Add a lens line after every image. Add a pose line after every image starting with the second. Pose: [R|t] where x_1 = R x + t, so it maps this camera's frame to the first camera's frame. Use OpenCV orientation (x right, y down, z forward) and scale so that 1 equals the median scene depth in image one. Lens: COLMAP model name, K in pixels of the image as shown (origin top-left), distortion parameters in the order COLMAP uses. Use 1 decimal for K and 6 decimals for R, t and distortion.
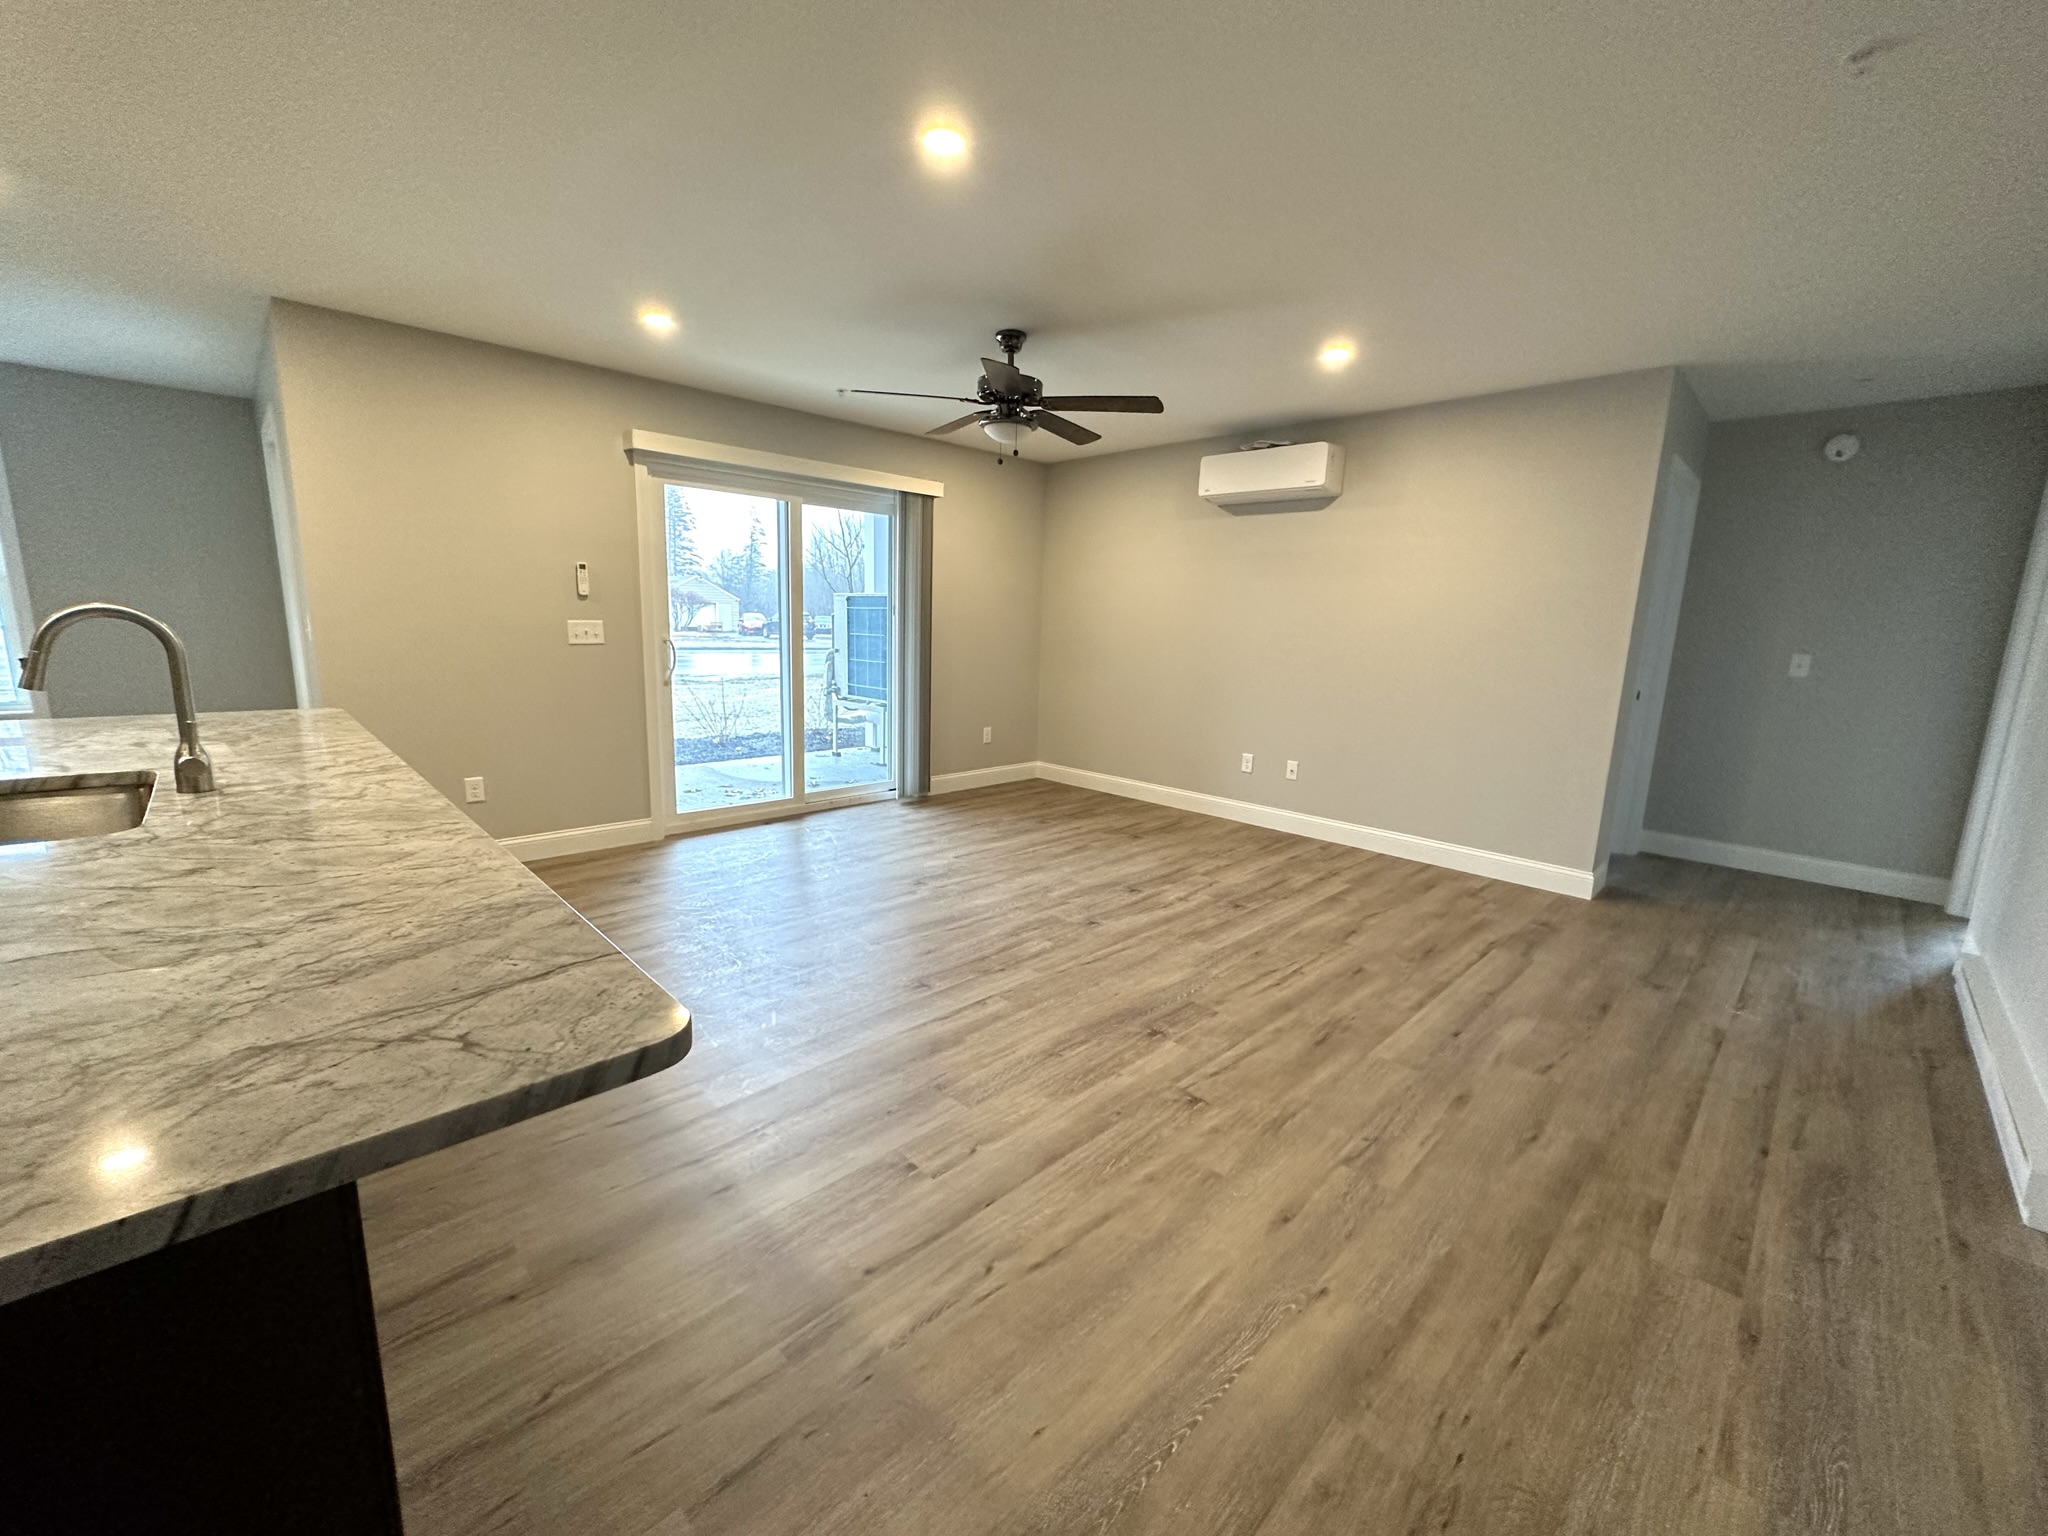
lens RADIAL K [[810.9, 0, 1021.5], [0, 810.9, 768.9], [0, 0, 1]] dist [-0.001350, -0.000078]
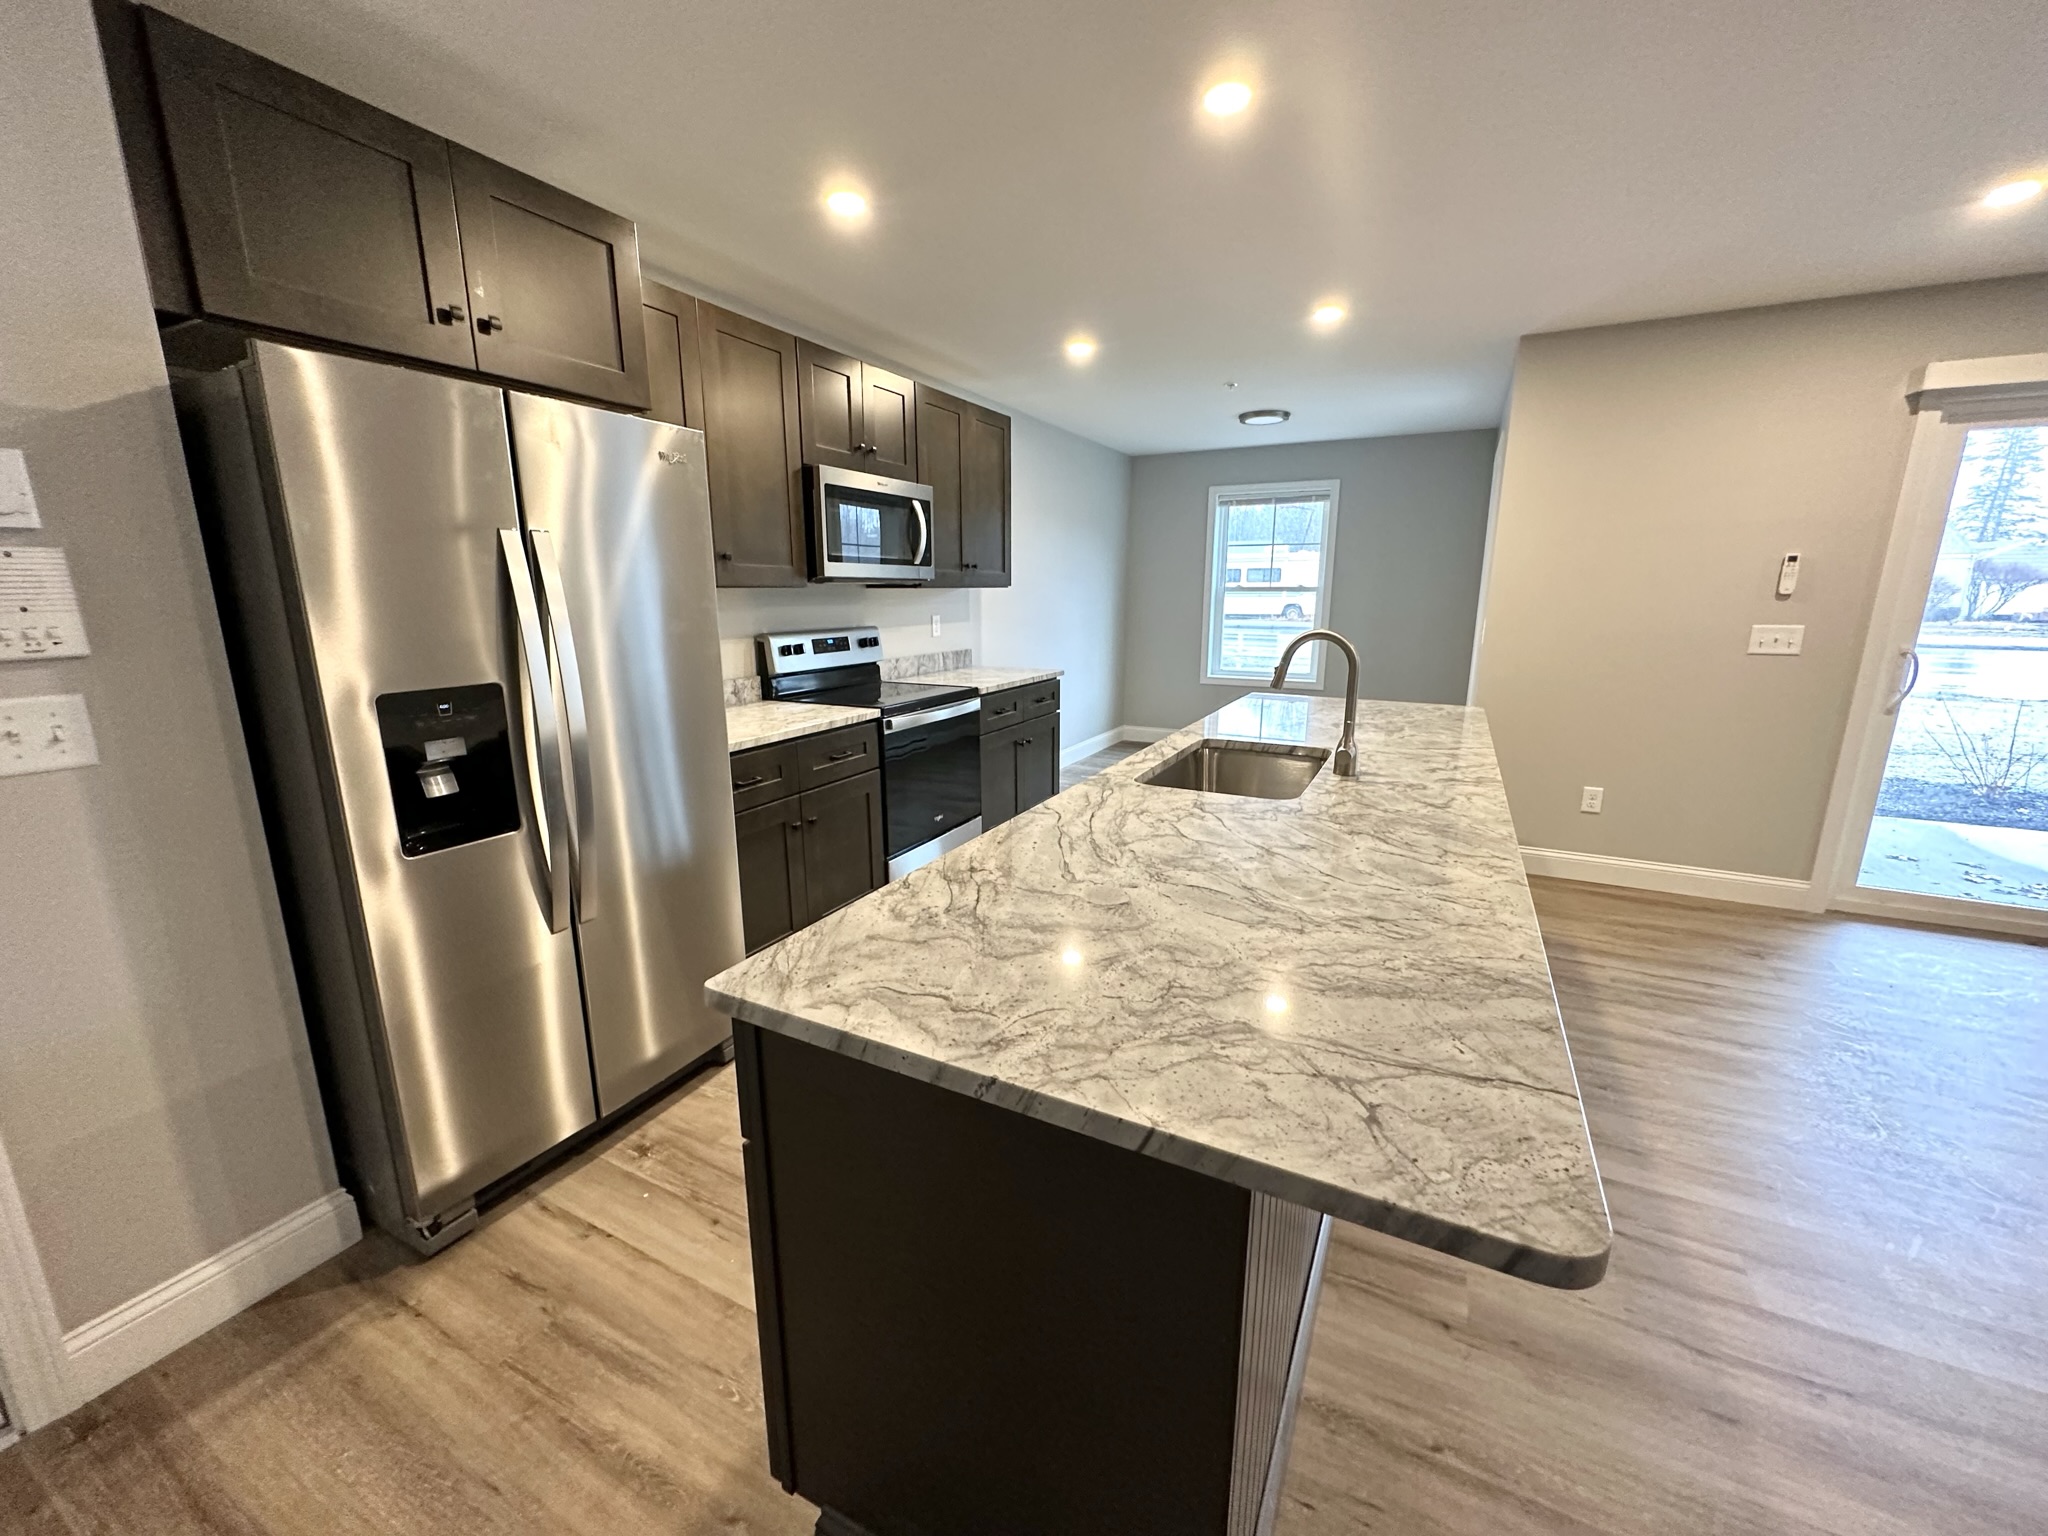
lens RADIAL K [[810.9, 0, 1021.5], [0, 810.9, 768.9], [0, 0, 1]] dist [-0.001350, -0.000078]
pose [[0.311299, 0.178053, -0.933483, 0.009981], [-0.162595, 0.977786, 0.132281, -0.028794], [0.936299, 0.110601, 0.333334, 0.037362]]
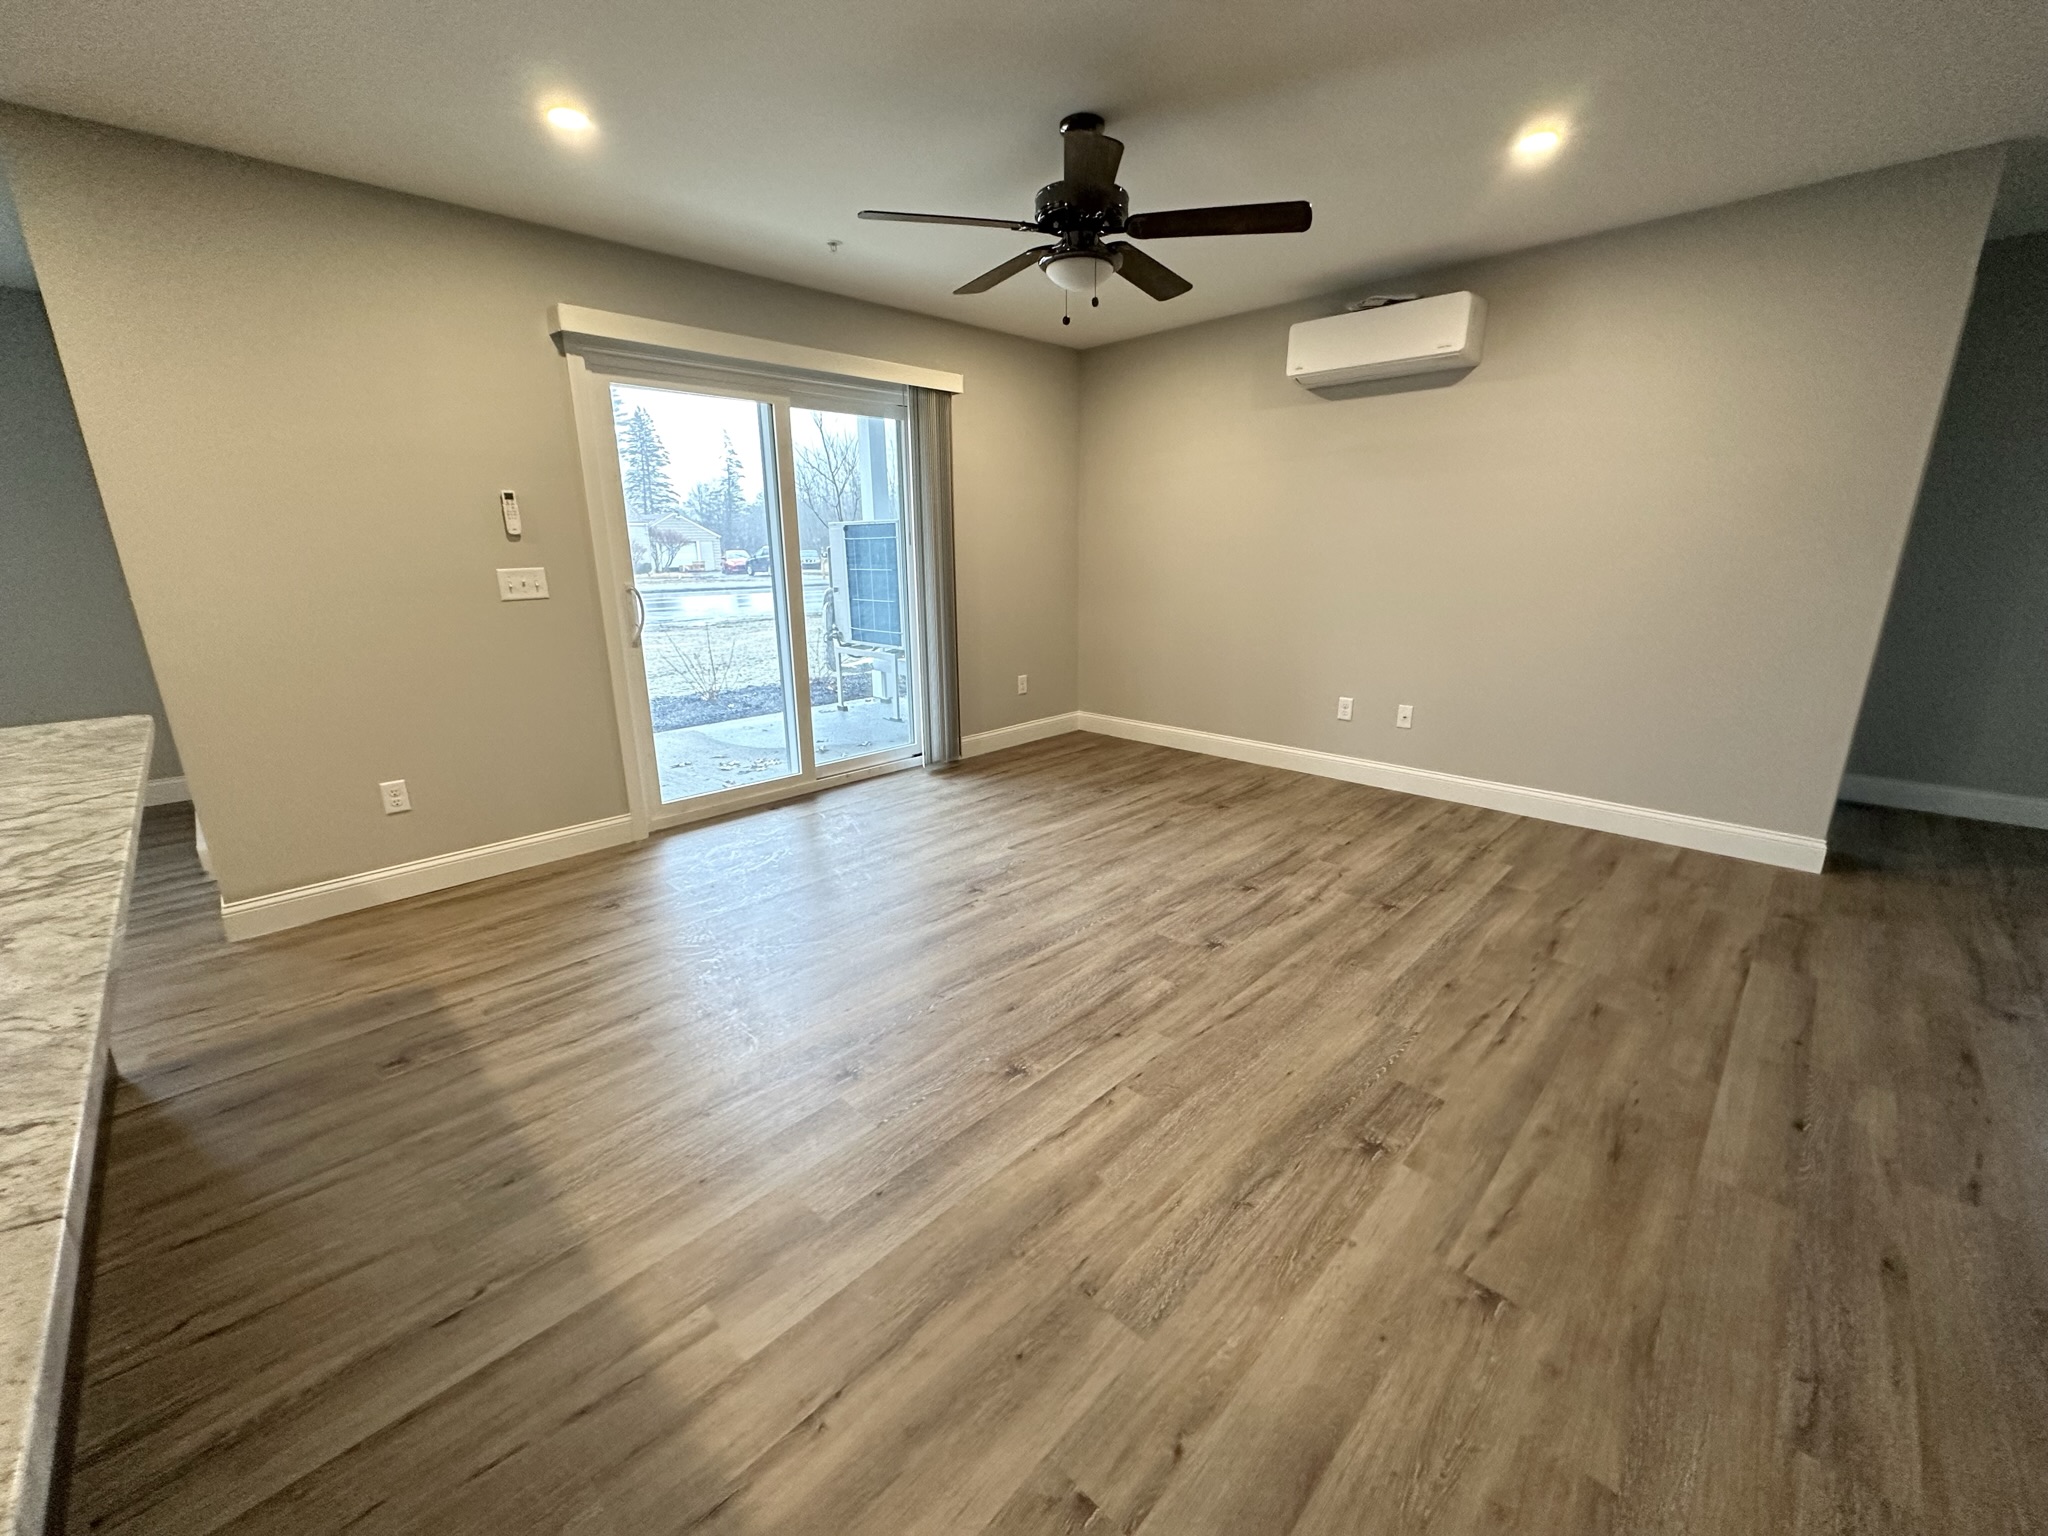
lens RADIAL K [[810.9, 0, 1021.5], [0, 810.9, 768.9], [0, 0, 1]] dist [-0.001350, -0.000078]
pose [[0.999097, -0.042394, 0.002789, -0.080386], [0.041991, 0.995320, 0.087032, -0.044425], [-0.006466, -0.086836, 0.996202, 0.234157]]
